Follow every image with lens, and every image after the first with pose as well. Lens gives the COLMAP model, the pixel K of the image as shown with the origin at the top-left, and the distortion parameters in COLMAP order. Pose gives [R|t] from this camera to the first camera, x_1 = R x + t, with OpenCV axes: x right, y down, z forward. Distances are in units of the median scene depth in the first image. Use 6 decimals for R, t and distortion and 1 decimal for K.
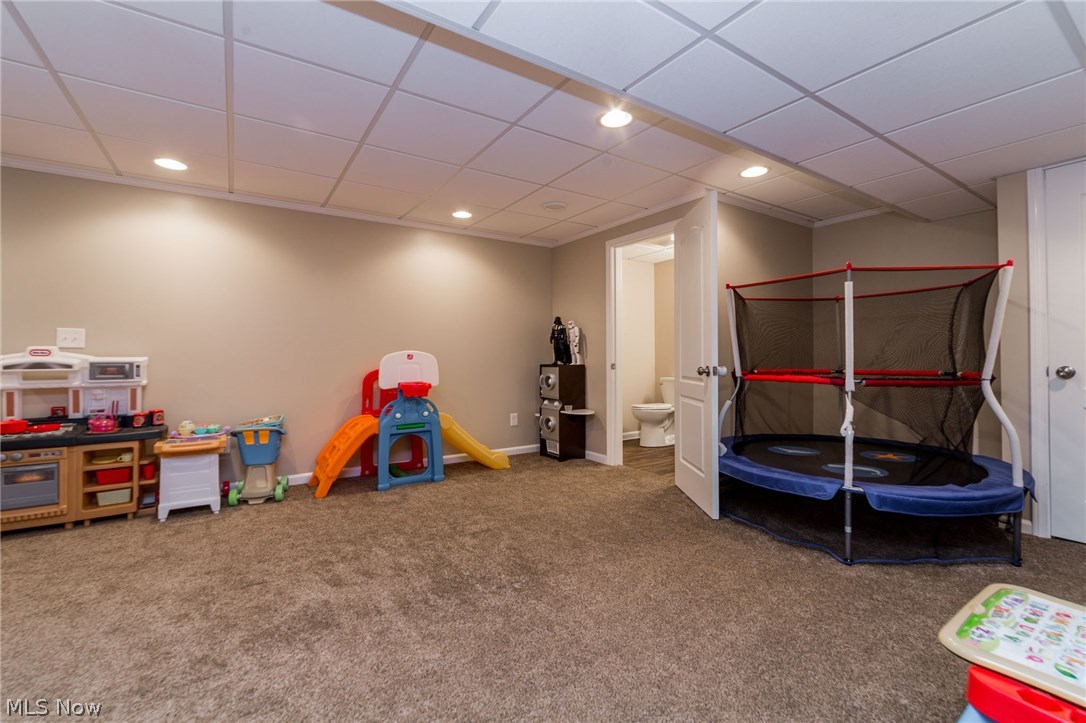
lens RADIAL K [[489.2, 0, 544.7], [0, 489.2, 358.6], [0, 0, 1]] dist [-0.005371, 0.000484]
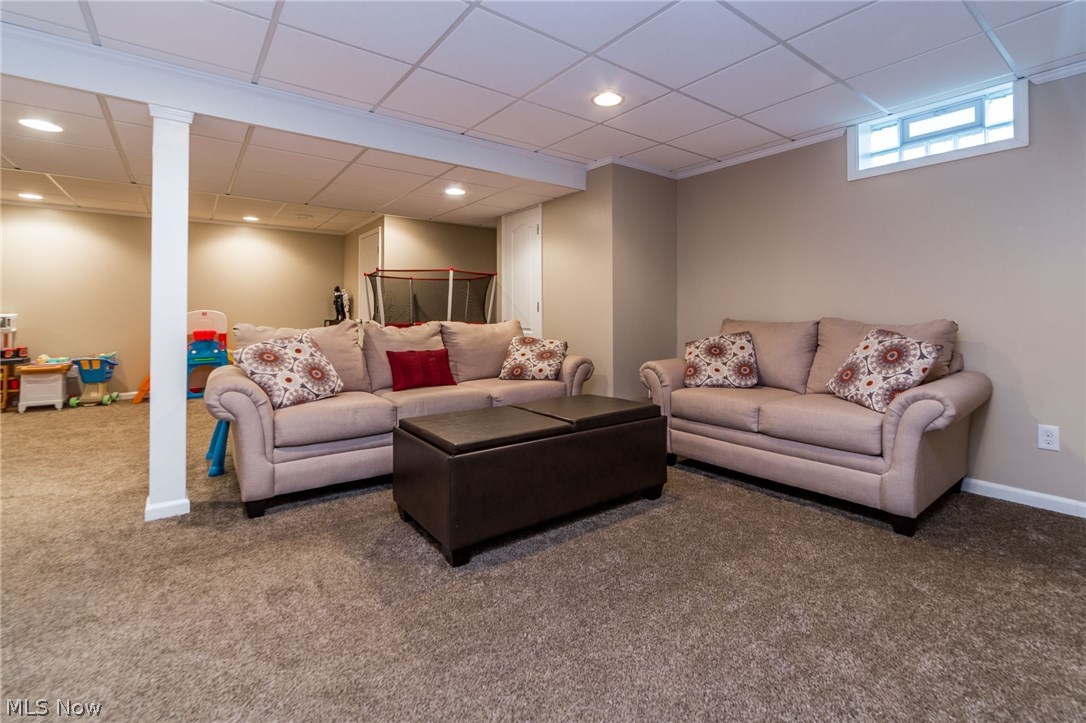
lens RADIAL K [[489.2, 0, 543.7], [0, 489.2, 316.8], [0, 0, 1]] dist [-0.005371, 0.000484]
pose [[0.996869, 0.001680, 0.079052, 0.773724], [-0.001801, 0.999997, 0.001462, 0.001380], [-0.079050, -0.001600, 0.996869, -0.712701]]
